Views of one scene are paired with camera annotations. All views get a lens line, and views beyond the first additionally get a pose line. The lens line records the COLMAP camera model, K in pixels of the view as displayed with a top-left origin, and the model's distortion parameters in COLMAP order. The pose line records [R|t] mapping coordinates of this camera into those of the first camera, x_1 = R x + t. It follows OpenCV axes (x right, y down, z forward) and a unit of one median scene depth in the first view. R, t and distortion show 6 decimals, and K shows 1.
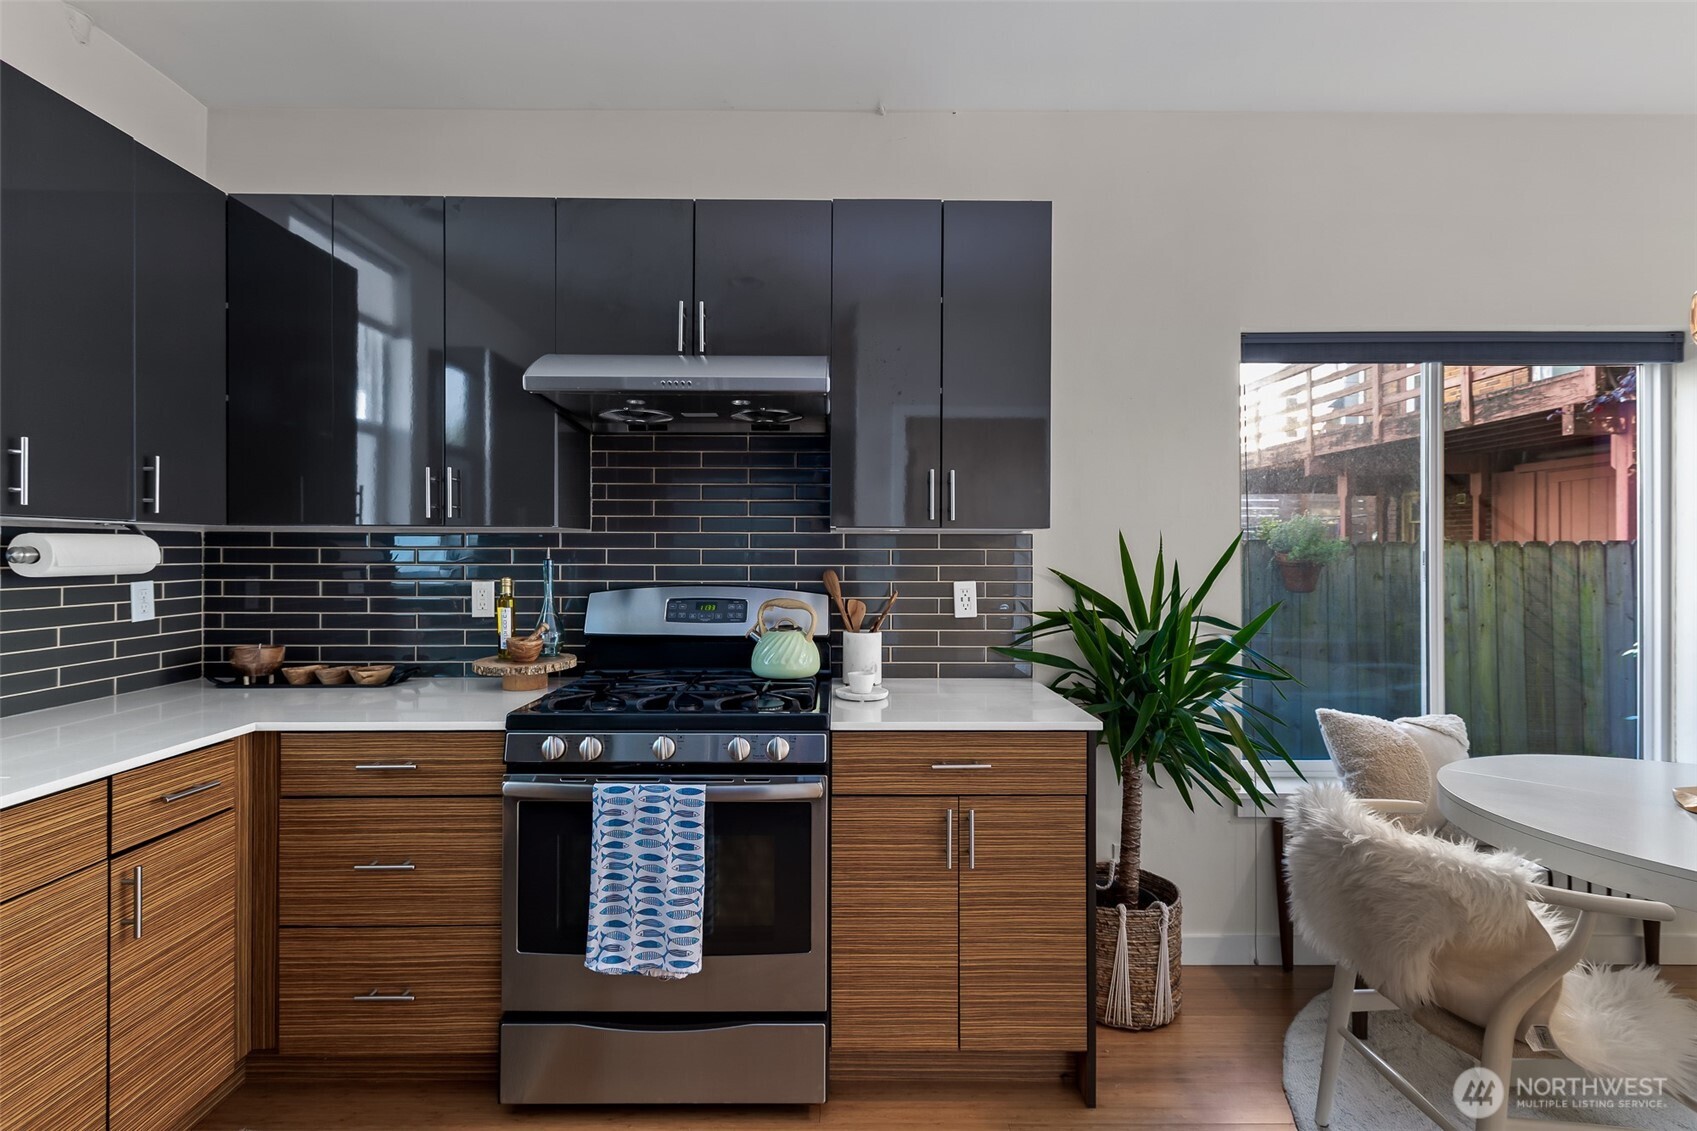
lens RADIAL K [[775.5, 0, 836.1], [0, 775.5, 556.0], [0, 0, 1]] dist [0.003005, 0.000365]
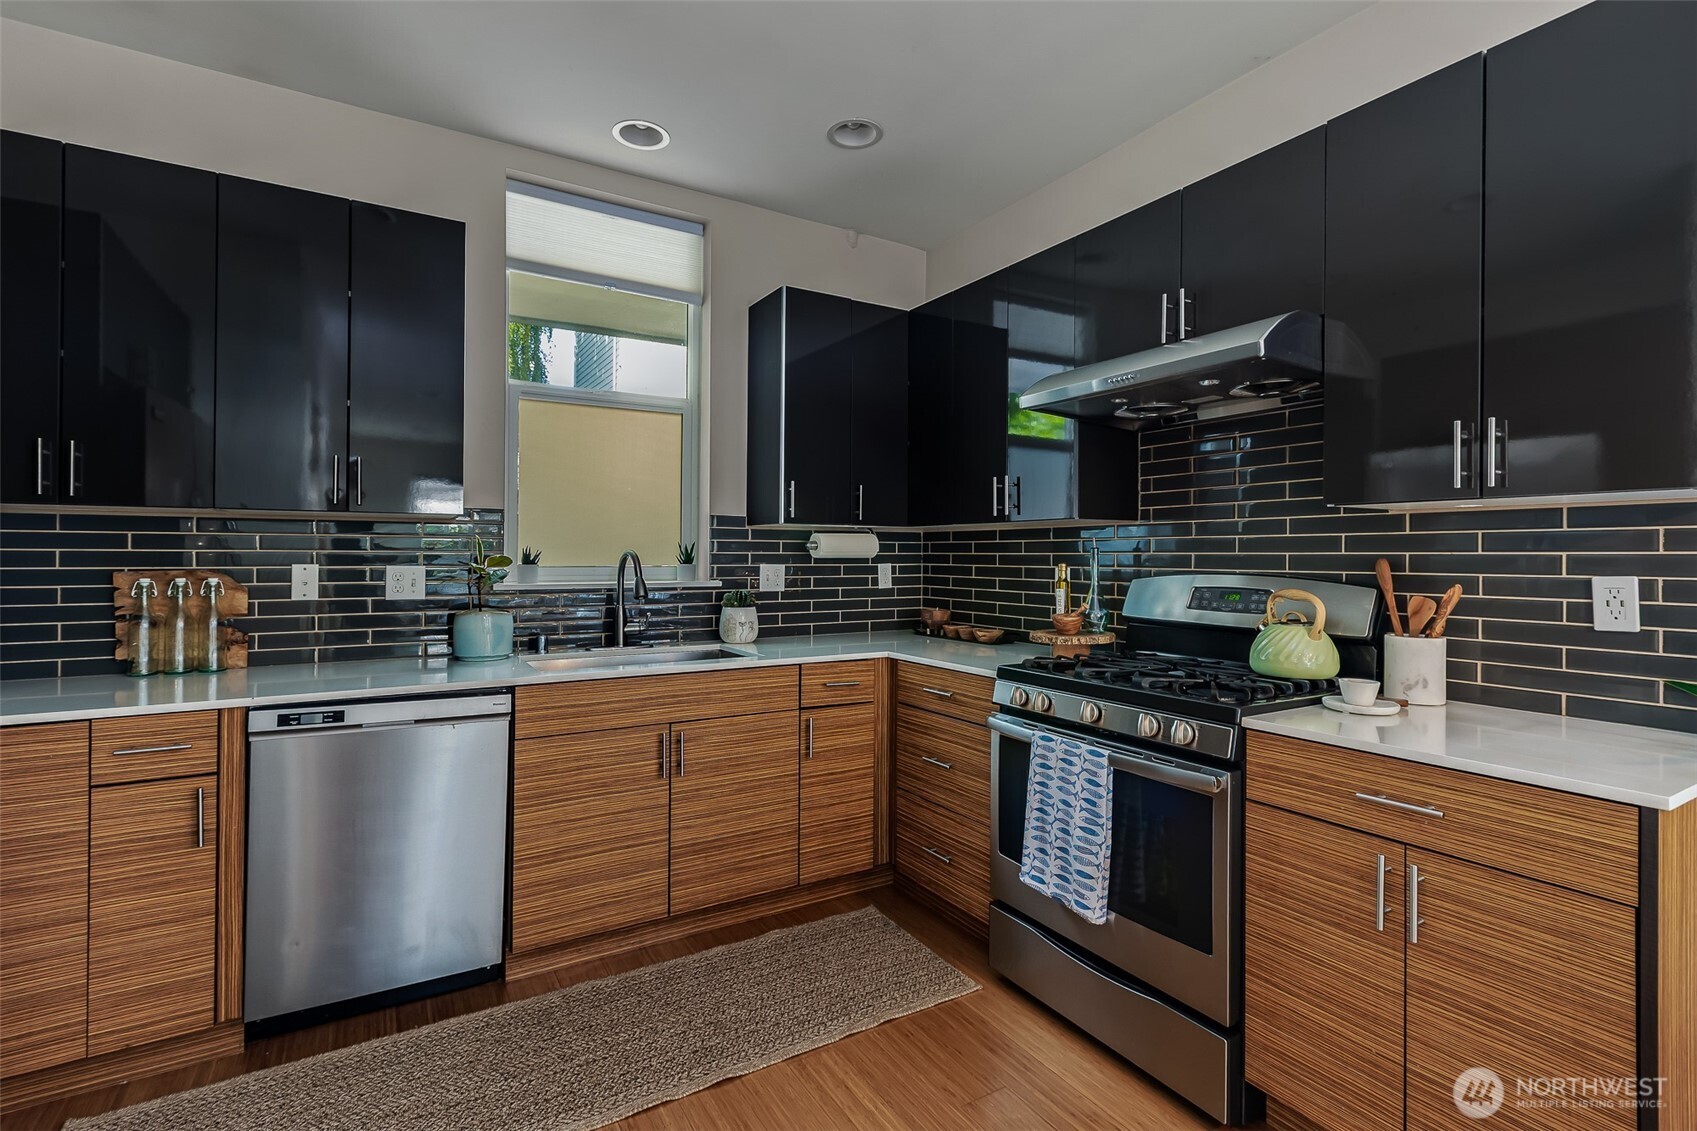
lens RADIAL K [[775.5, 0, 836.1], [0, 775.5, 556.0], [0, 0, 1]] dist [0.003005, 0.000365]
pose [[0.505571, -0.000858, -0.862785, 0.545700], [-0.006115, 0.999971, -0.004578, 0.030379], [0.862763, 0.007590, 0.505551, 0.121855]]
